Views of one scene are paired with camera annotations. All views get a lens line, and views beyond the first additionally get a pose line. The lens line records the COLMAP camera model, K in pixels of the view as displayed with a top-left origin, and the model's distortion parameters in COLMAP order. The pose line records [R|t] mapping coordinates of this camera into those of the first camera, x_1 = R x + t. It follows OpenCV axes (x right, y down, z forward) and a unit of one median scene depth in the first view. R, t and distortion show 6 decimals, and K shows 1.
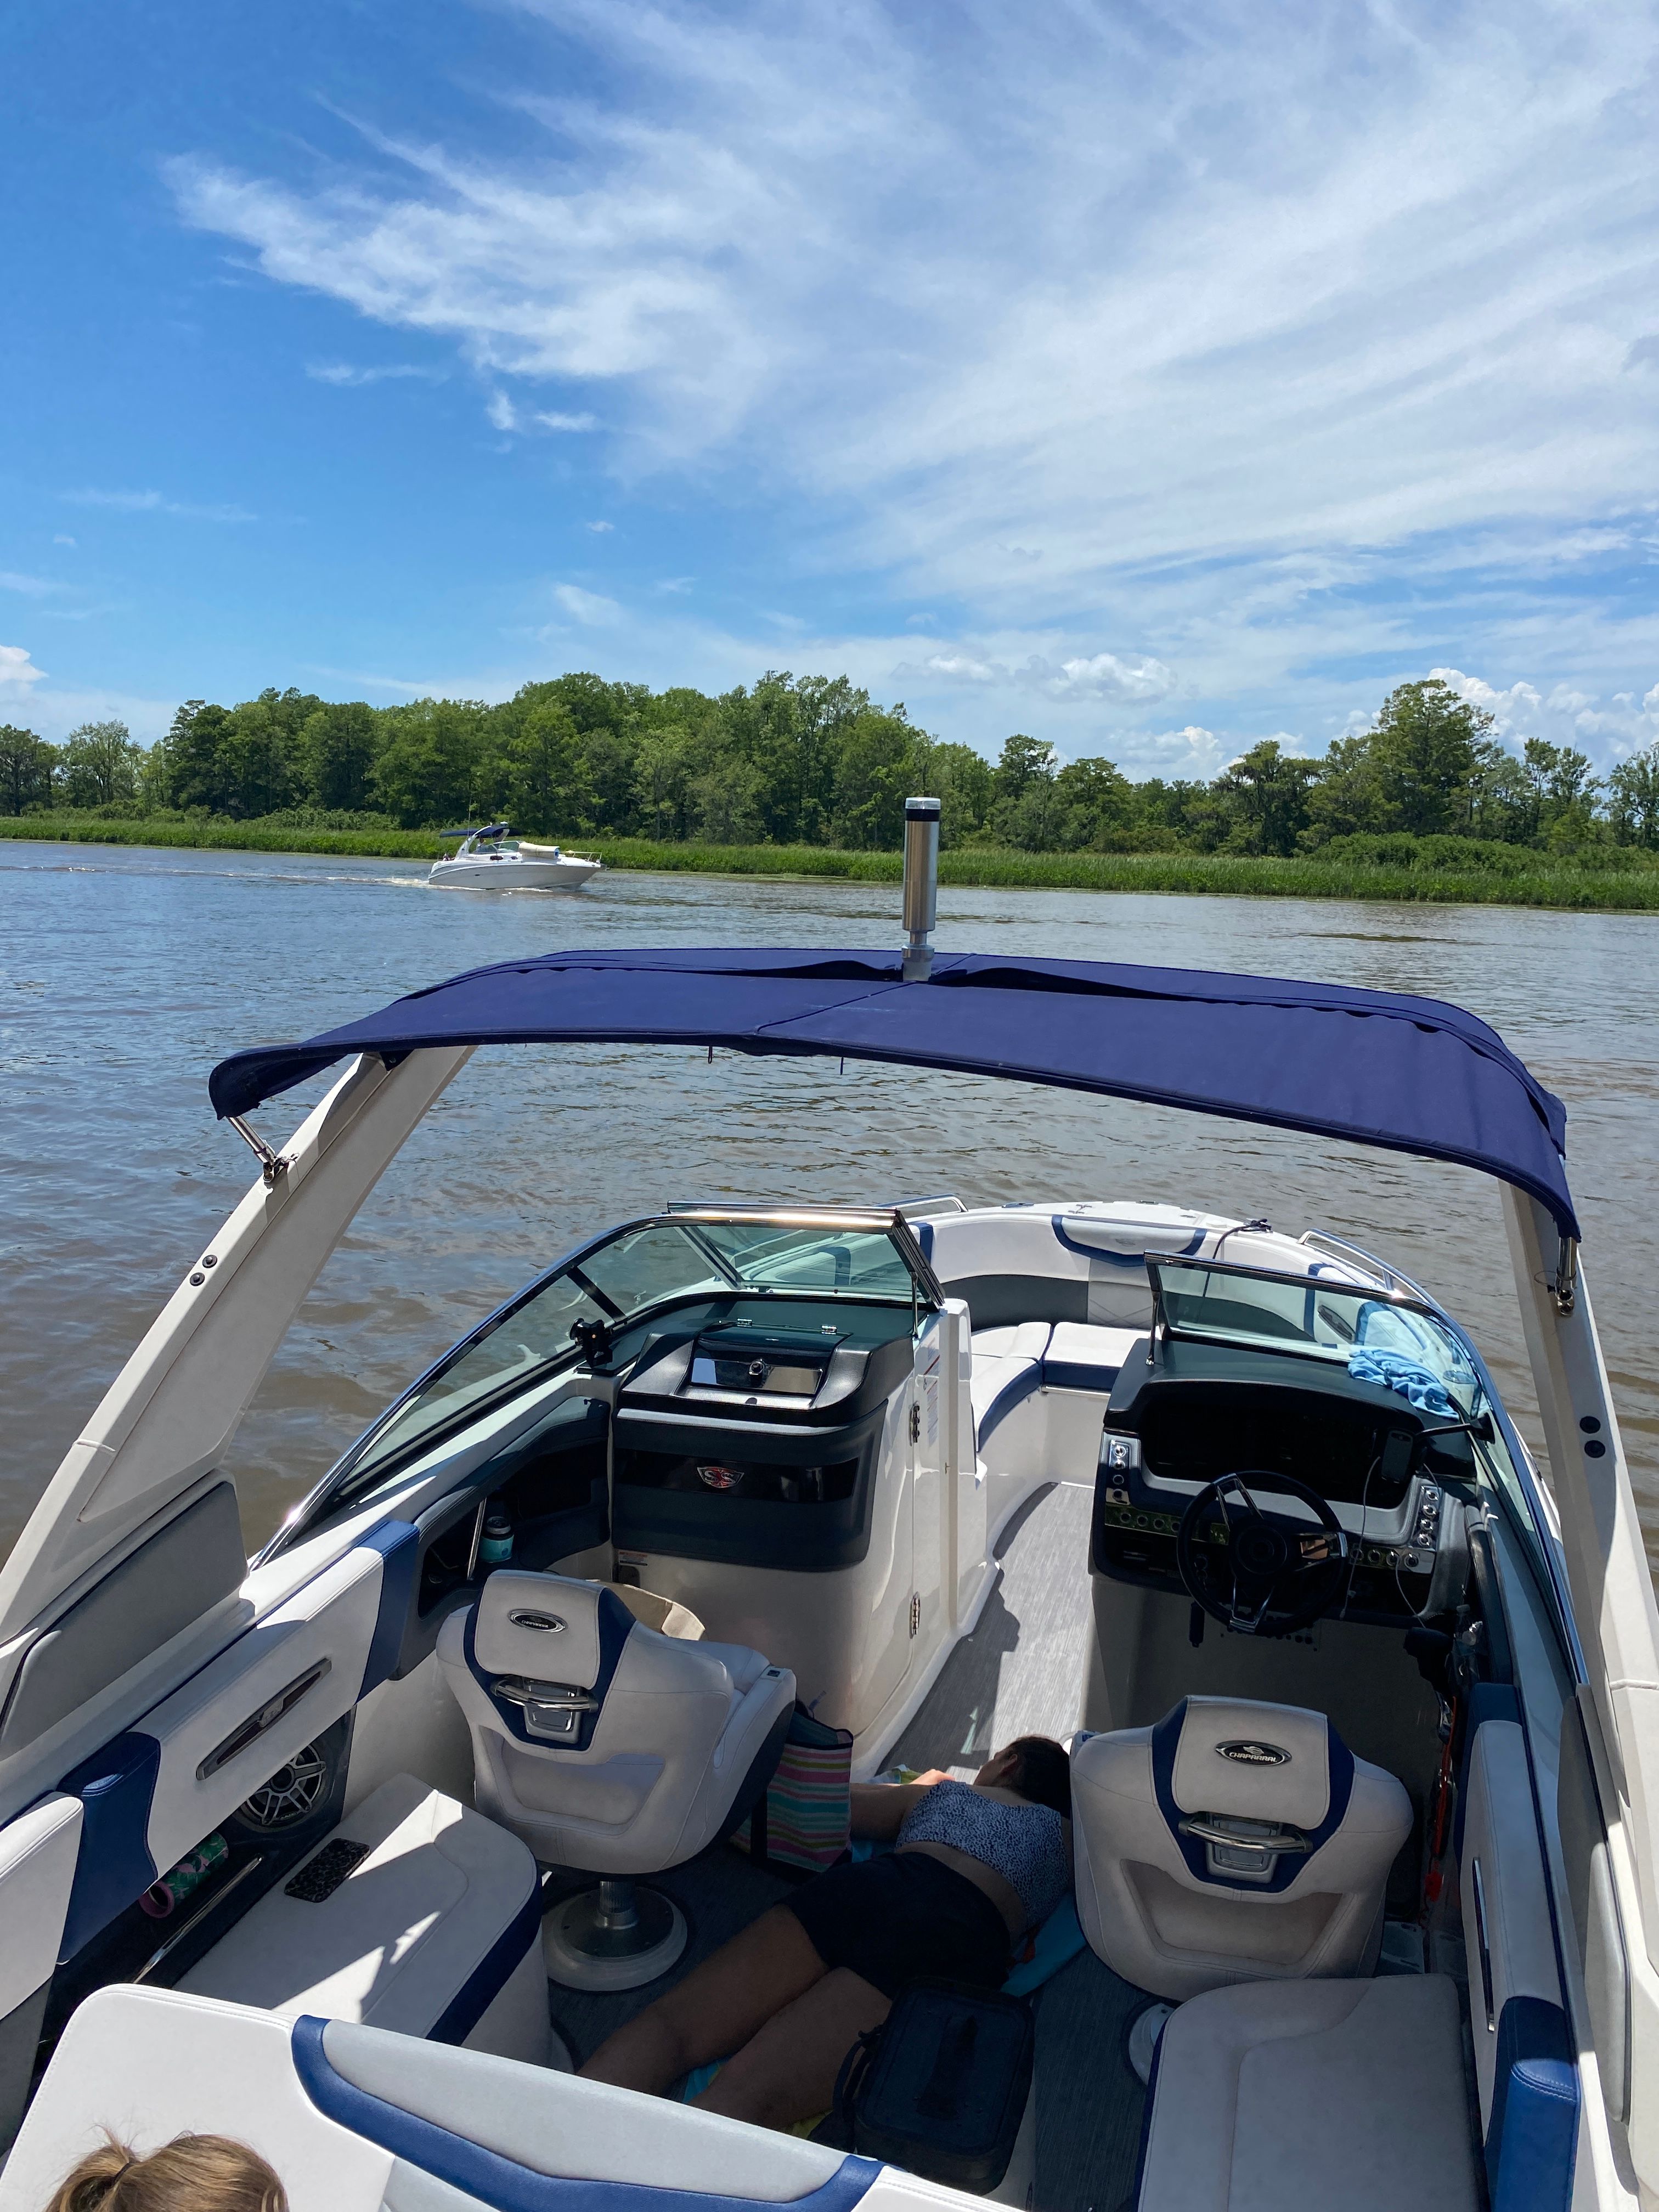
lens RADIAL K [[1677.1, 0, 829.5], [0, 1677.1, 1106.0], [0, 0, 1]] dist [0.004606, -0.002409]
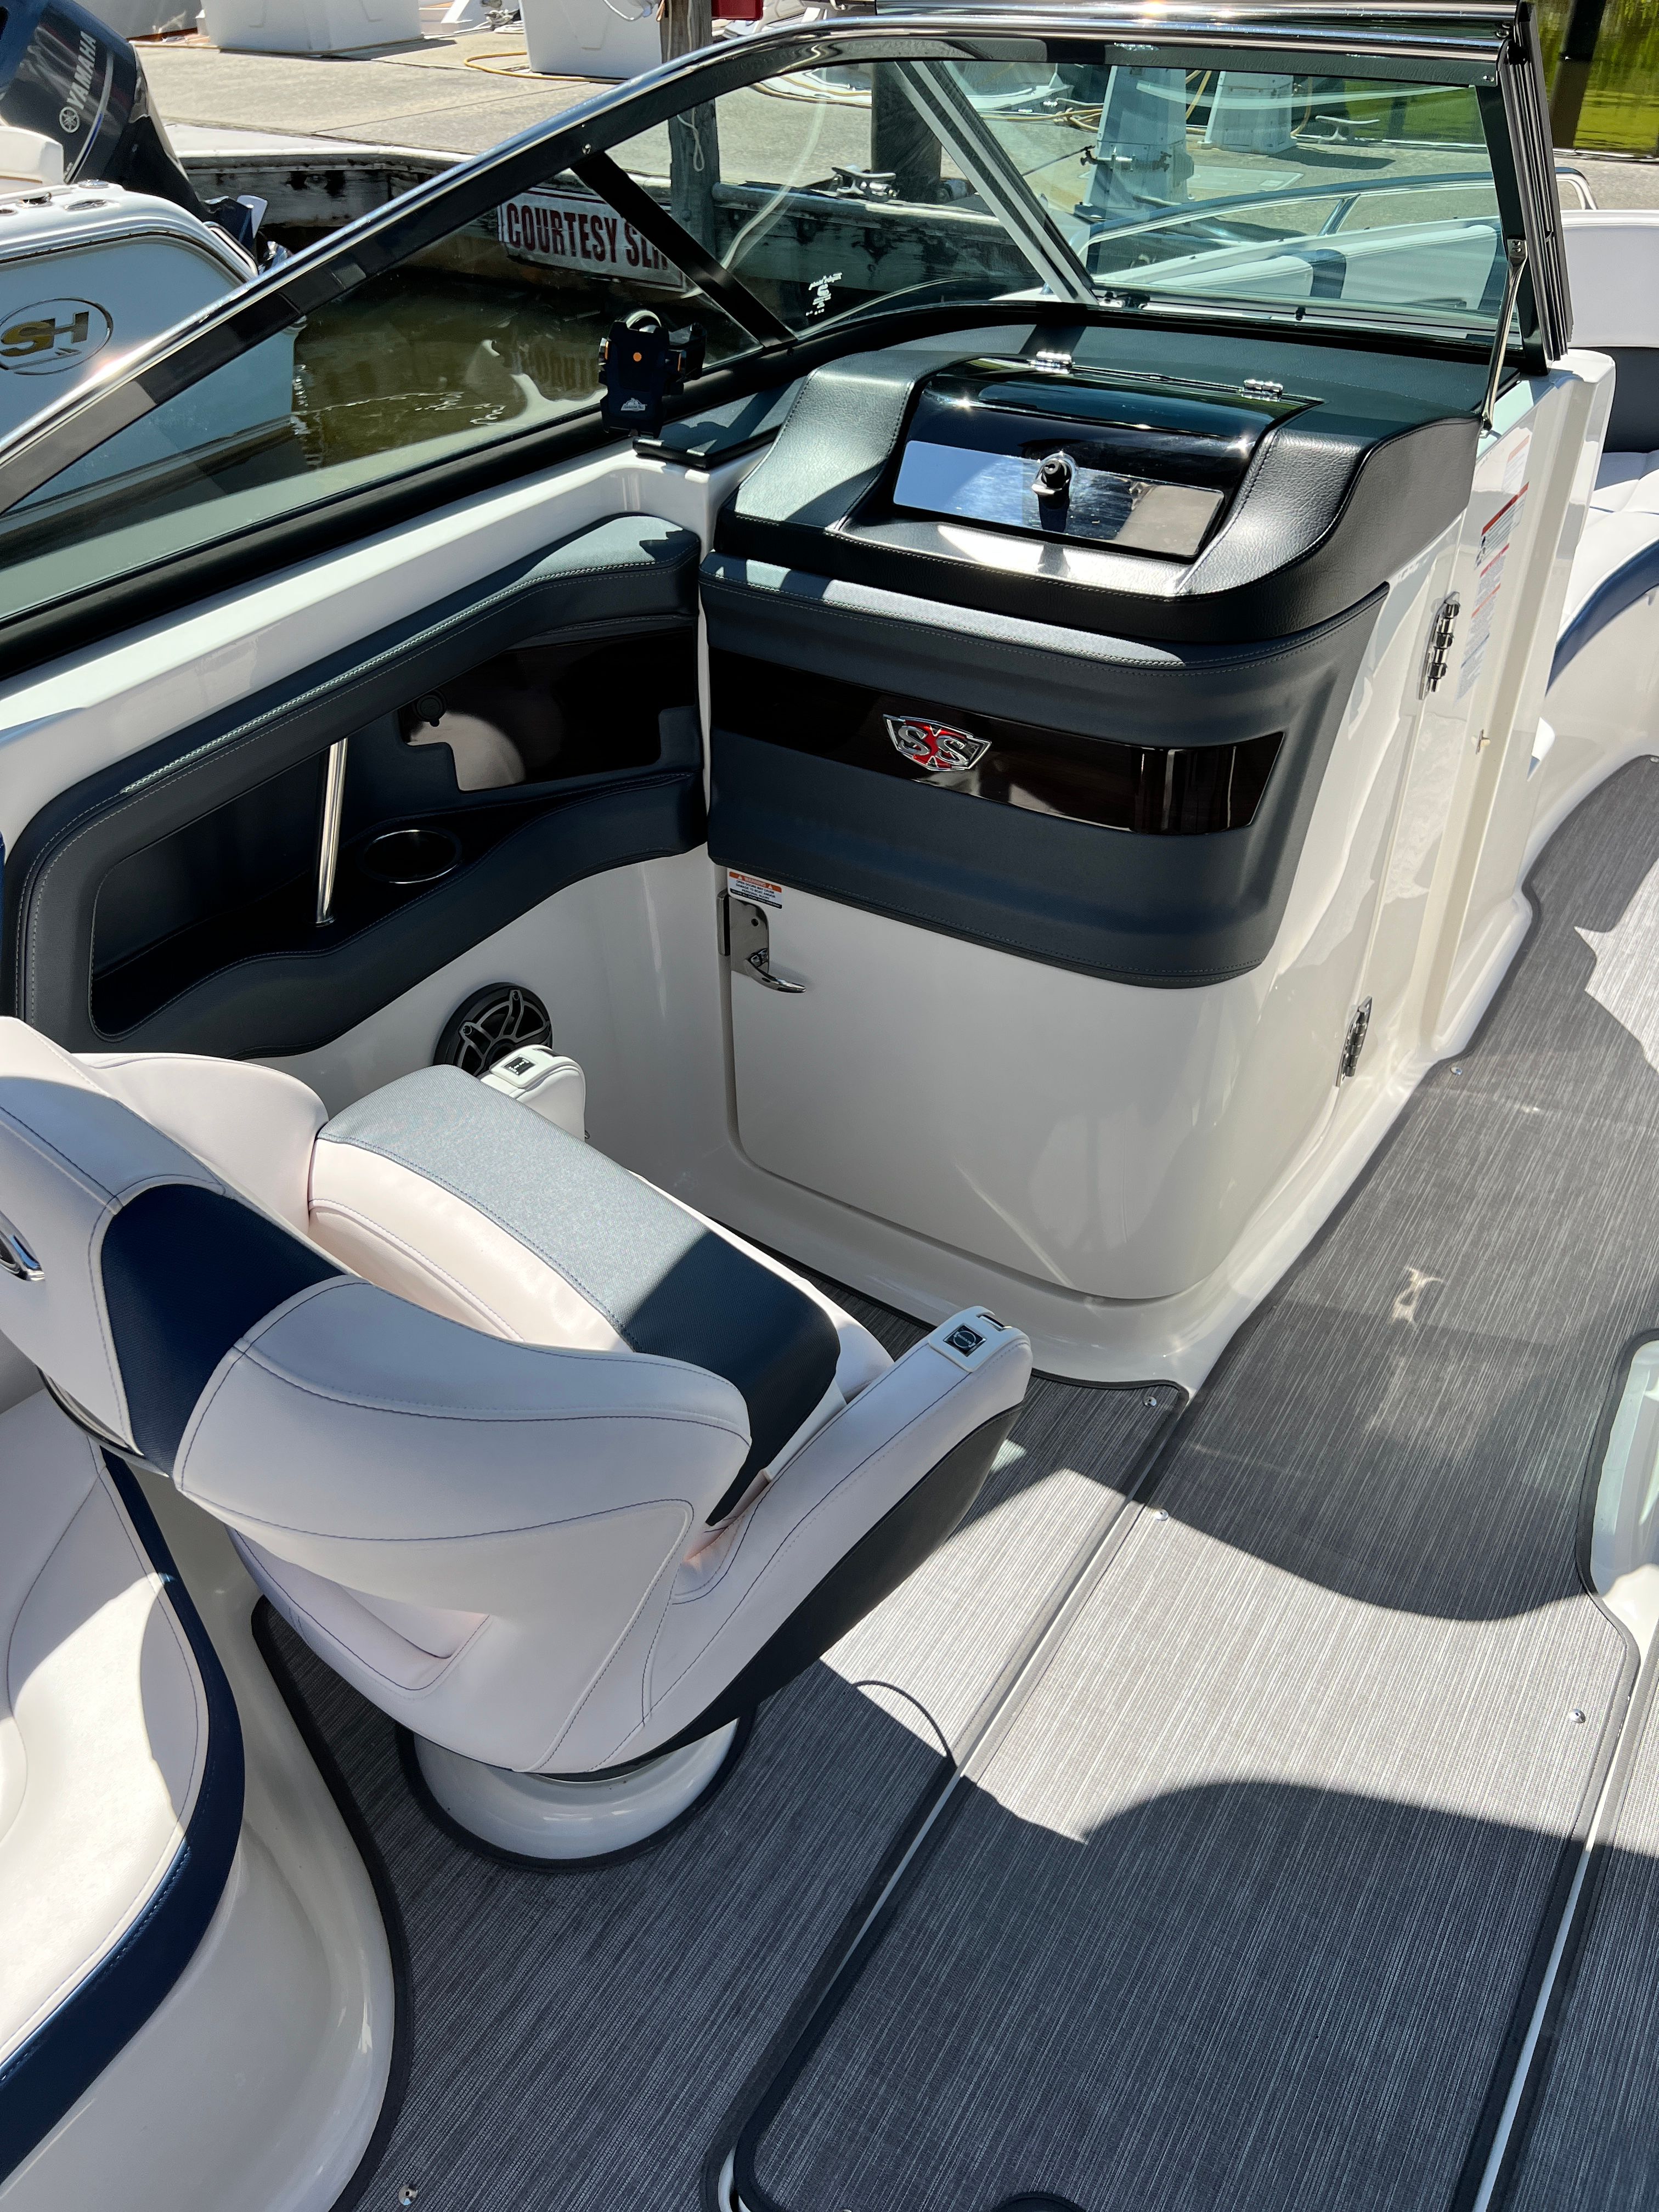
lens RADIAL K [[1677.1, 0, 829.5], [0, 1677.1, 1106.0], [0, 0, 1]] dist [0.004606, -0.002409]
pose [[0.962816, 0.155658, -0.220808, 0.014514], [-0.031989, 0.877264, 0.478941, 0.097149], [0.268258, -0.454069, 0.849623, 0.570202]]
